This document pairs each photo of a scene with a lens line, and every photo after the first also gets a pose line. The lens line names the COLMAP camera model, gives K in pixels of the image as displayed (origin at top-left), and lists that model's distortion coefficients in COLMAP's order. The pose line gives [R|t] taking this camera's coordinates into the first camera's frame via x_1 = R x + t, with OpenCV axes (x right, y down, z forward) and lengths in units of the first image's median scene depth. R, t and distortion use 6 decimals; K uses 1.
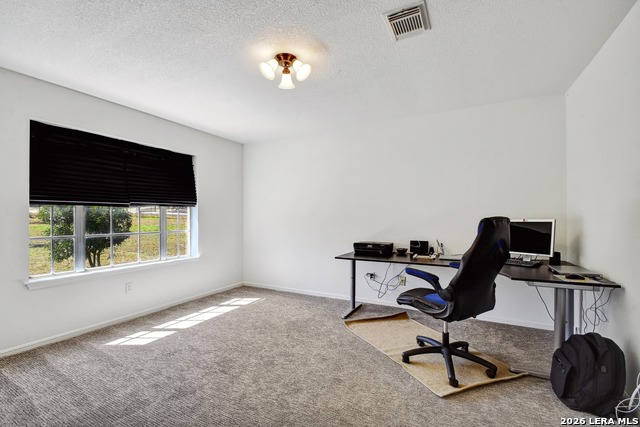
lens RADIAL K [[282.5, 0, 318.8], [0, 282.5, 216.4], [0, 0, 1]] dist [0.000333, -0.000003]
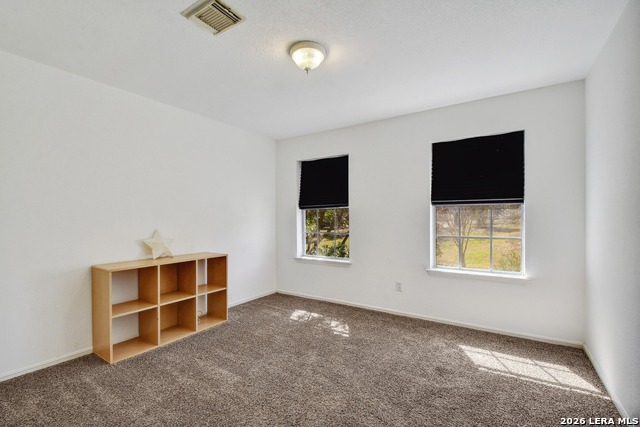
lens RADIAL K [[288.0, 0, 317.0], [0, 288.0, 226.9], [0, 0, 1]] dist [0.001128, -0.000030]
pose [[-0.083439, 0.026004, -0.996174, 0.311438], [-0.001340, 0.999656, 0.026207, 0.001424], [0.996512, 0.003522, -0.083375, 0.565248]]
